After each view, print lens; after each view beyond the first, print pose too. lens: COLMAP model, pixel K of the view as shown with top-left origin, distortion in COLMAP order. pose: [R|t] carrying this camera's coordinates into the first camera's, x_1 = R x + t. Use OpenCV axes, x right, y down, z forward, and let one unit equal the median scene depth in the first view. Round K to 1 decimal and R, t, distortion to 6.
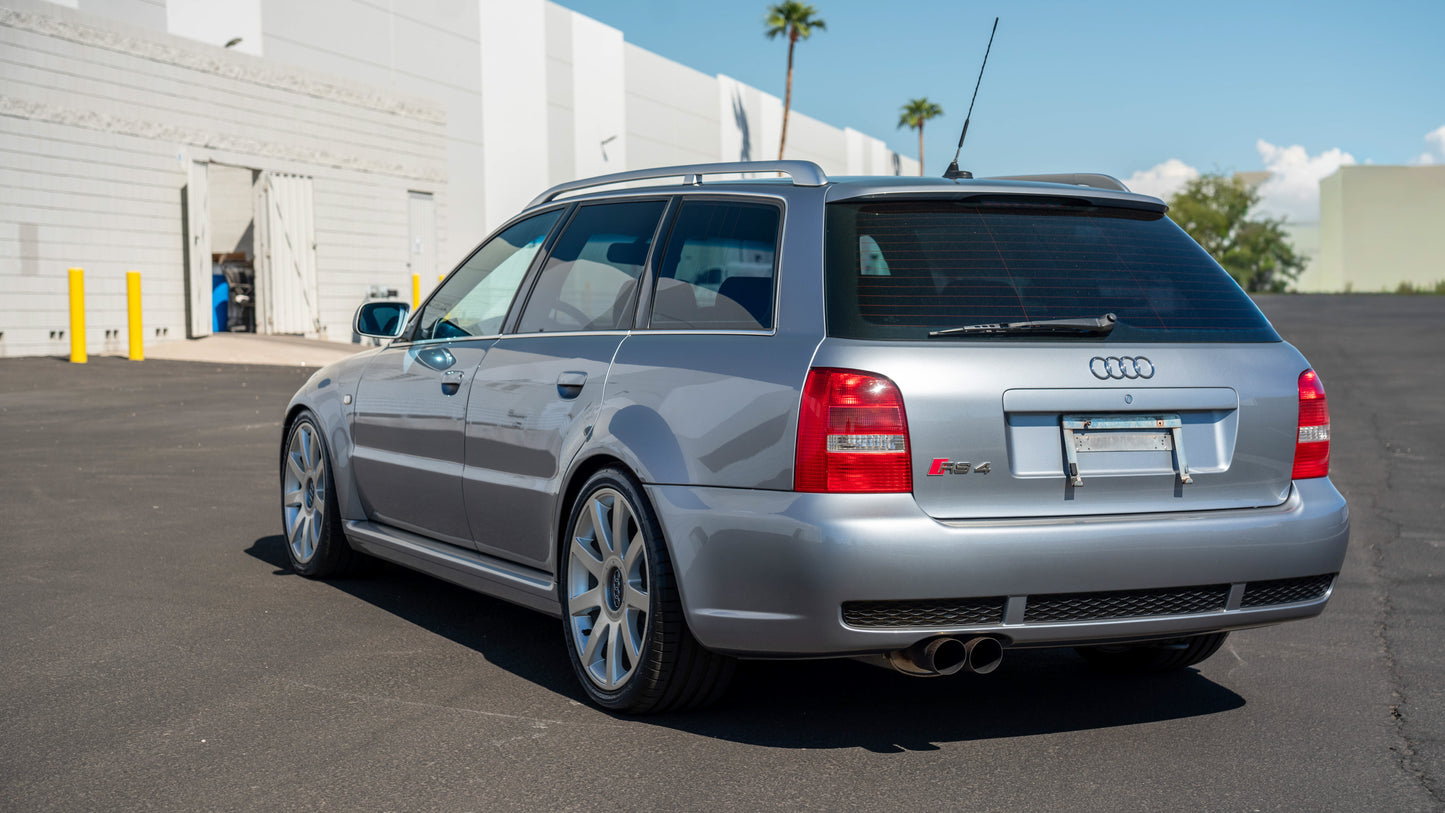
lens RADIAL K [[2053.0, 0, 724.1], [0, 2053.0, 398.2], [0, 0, 1]] dist [0.252880, 0.000000]
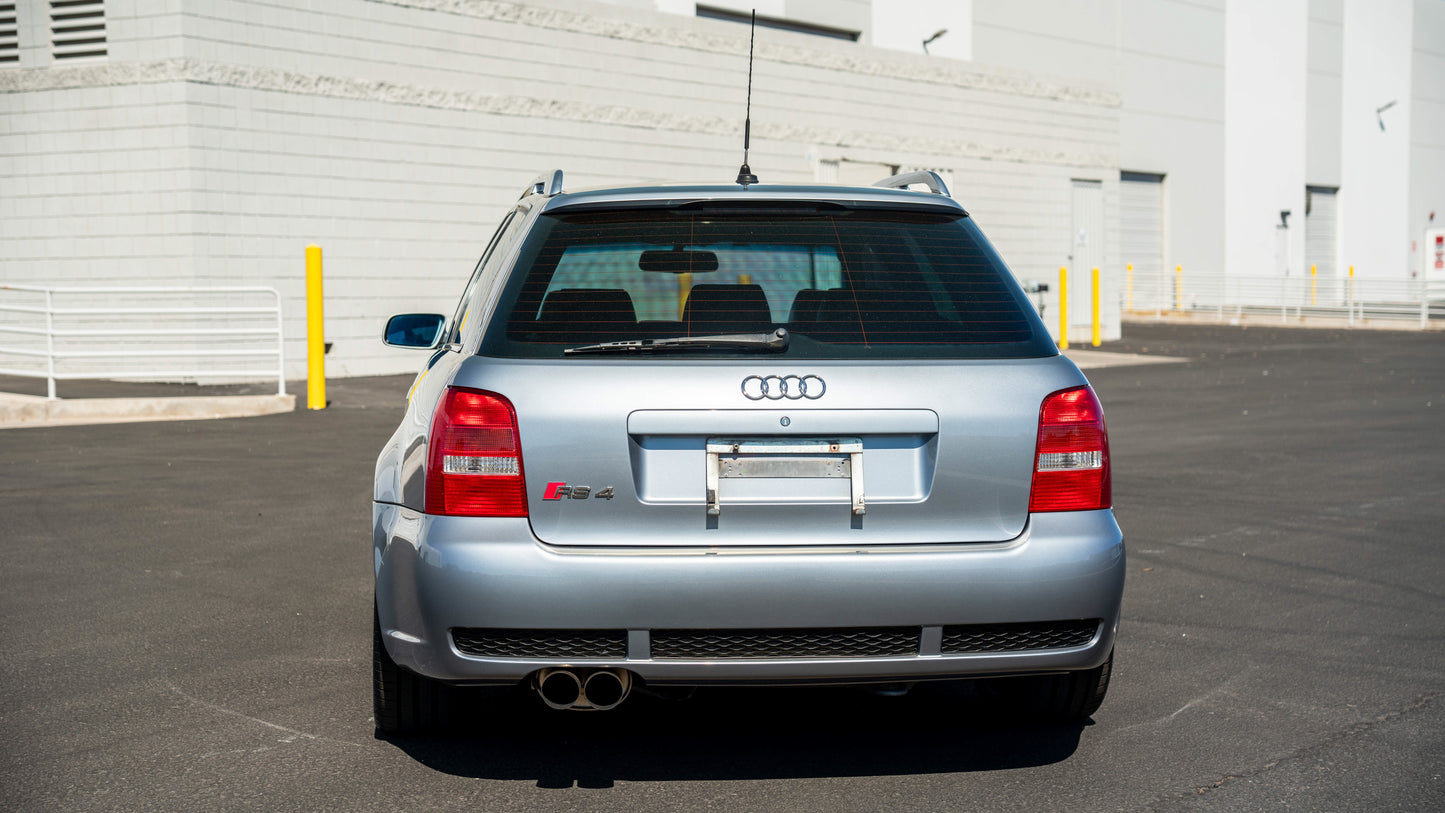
lens RADIAL K [[2161.8, 0, 722.6], [0, 2161.8, 404.8], [0, 0, 1]] dist [0.257981, 0.000000]
pose [[0.928943, 0.008964, -0.370114, 0.475673], [-0.007265, 0.999956, 0.005983, -0.011427], [0.370151, -0.002869, 0.928967, 0.083097]]
